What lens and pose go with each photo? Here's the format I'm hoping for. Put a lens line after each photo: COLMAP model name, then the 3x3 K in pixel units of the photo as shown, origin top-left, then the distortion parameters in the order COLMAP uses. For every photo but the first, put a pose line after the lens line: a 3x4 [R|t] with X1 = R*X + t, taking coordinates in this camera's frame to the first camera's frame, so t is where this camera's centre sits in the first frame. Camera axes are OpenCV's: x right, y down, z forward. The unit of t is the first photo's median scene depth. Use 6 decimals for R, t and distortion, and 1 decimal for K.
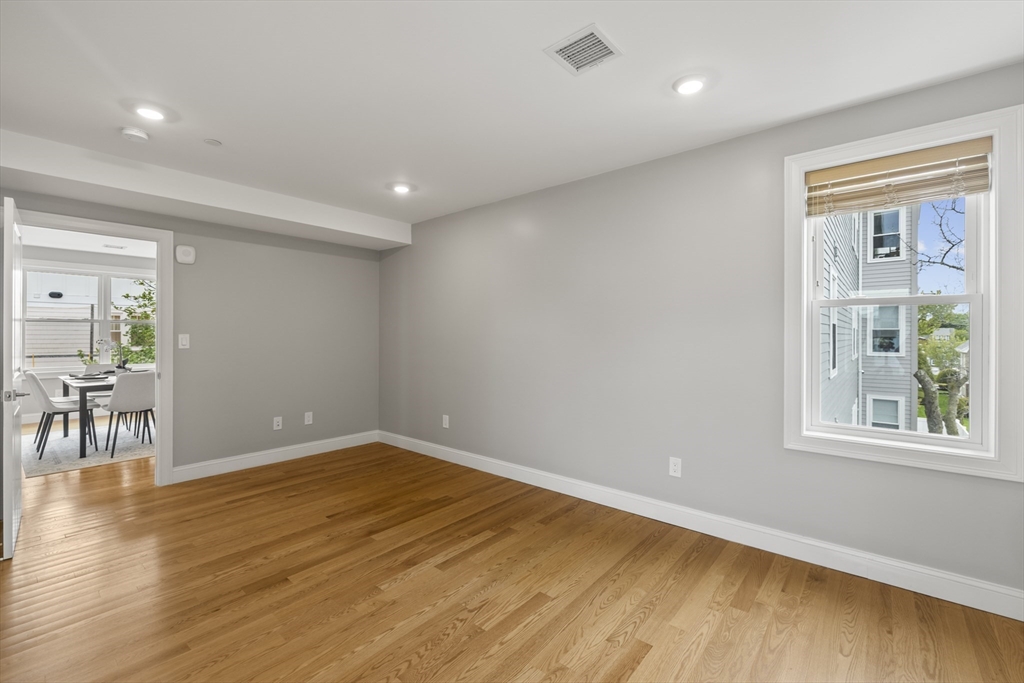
lens RADIAL K [[438.1, 0, 506.1], [0, 438.1, 339.4], [0, 0, 1]] dist [-0.002072, 0.000114]
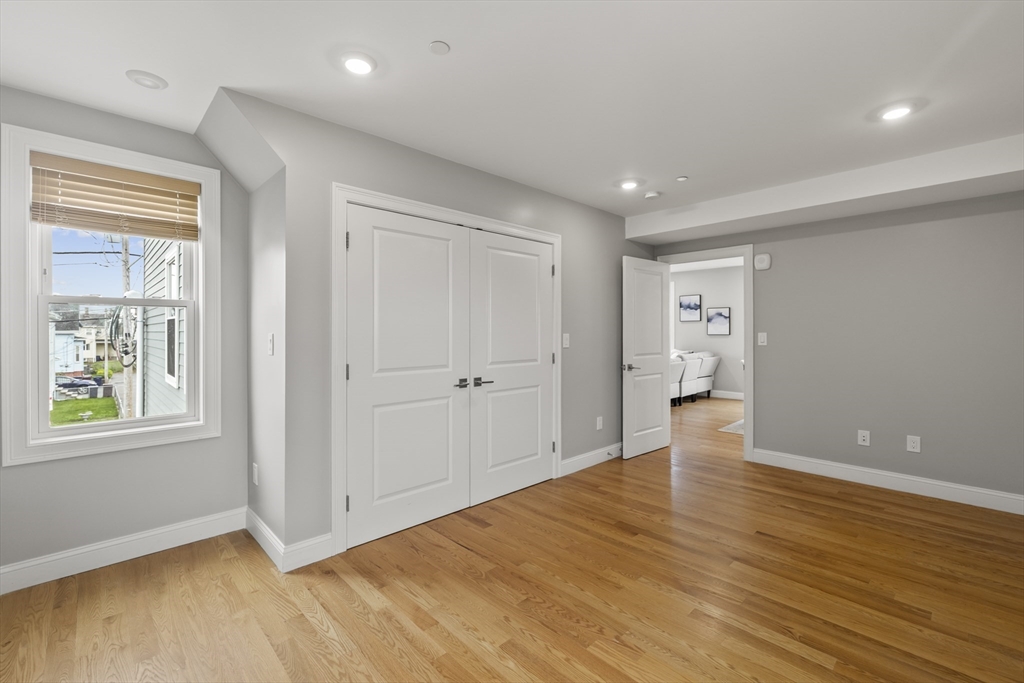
lens RADIAL K [[438.1, 0, 506.1], [0, 438.1, 339.4], [0, 0, 1]] dist [-0.002072, 0.000114]
pose [[-0.099670, 0.013926, -0.994923, 0.520396], [-0.009896, 0.999839, 0.014986, -0.005876], [0.994971, 0.011339, -0.099516, 0.530995]]
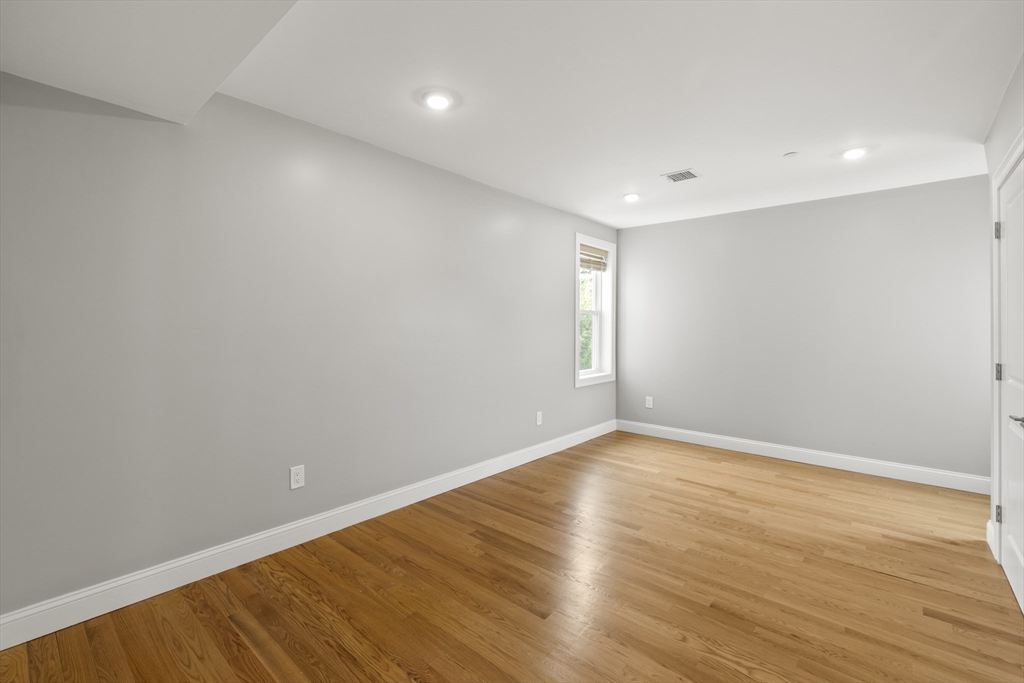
lens RADIAL K [[454.3, 0, 501.3], [0, 454.3, 322.7], [0, 0, 1]] dist [0.000469, 0.000363]
pose [[0.008346, 0.006282, 0.999945, -1.003814], [0.003283, 0.999975, -0.006309, -0.012886], [-0.999960, 0.003335, 0.008325, 0.996801]]
